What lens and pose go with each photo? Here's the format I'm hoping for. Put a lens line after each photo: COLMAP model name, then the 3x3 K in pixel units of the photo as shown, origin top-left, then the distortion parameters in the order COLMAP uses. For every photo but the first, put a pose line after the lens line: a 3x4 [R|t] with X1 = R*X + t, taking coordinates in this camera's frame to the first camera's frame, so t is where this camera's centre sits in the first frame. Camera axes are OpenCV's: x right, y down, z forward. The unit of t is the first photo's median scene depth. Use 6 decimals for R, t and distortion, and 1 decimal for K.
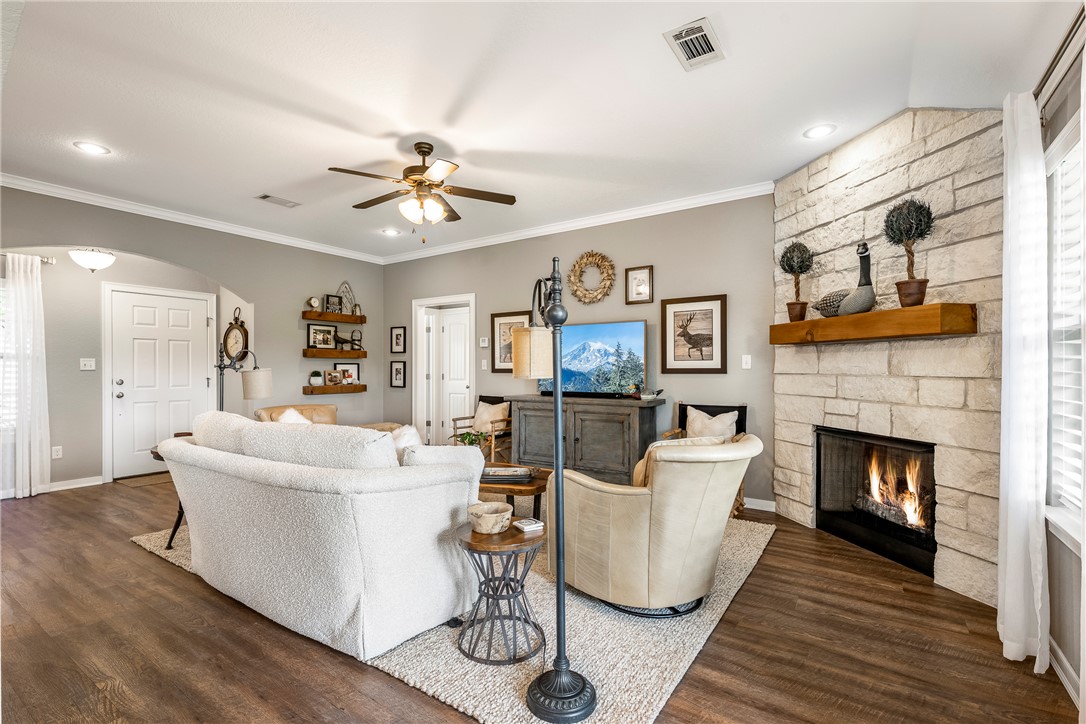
lens RADIAL K [[499.4, 0, 543.0], [0, 499.4, 362.0], [0, 0, 1]] dist [0.000727, -0.000023]
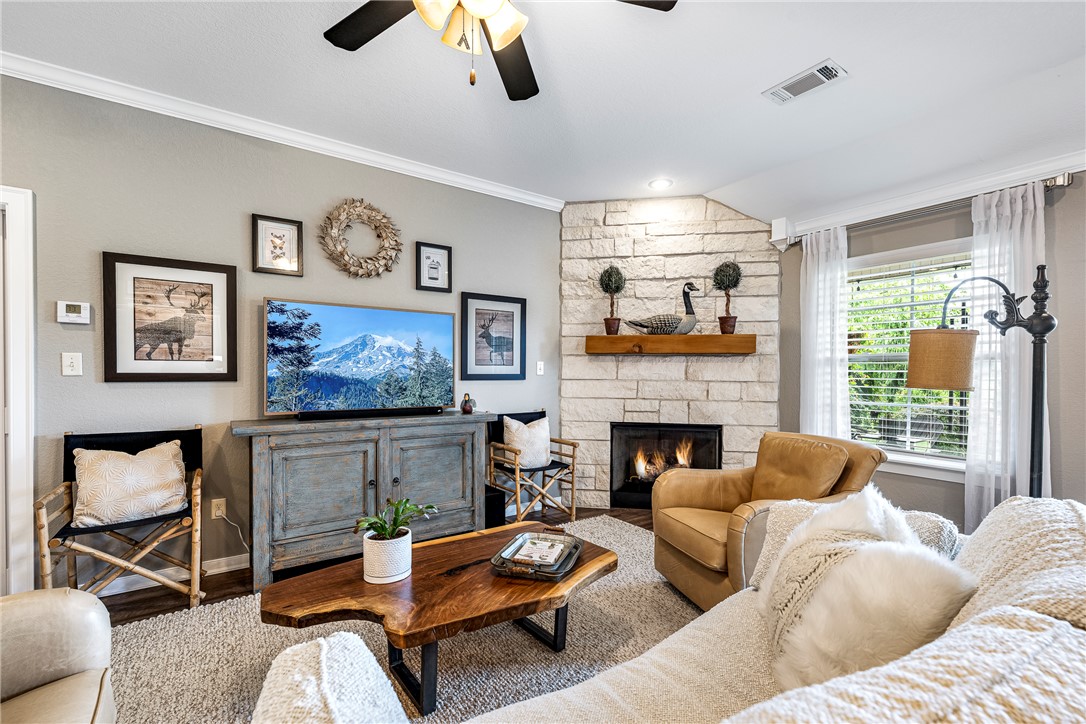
lens RADIAL K [[467.9, 0, 541.5], [0, 467.9, 375.4], [0, 0, 1]] dist [-0.001161, -0.000191]
pose [[0.361151, -0.001925, 0.932505, -0.473740], [-0.017532, 0.999807, 0.008854, 0.006154], [-0.932343, -0.019546, 0.361048, 0.632487]]
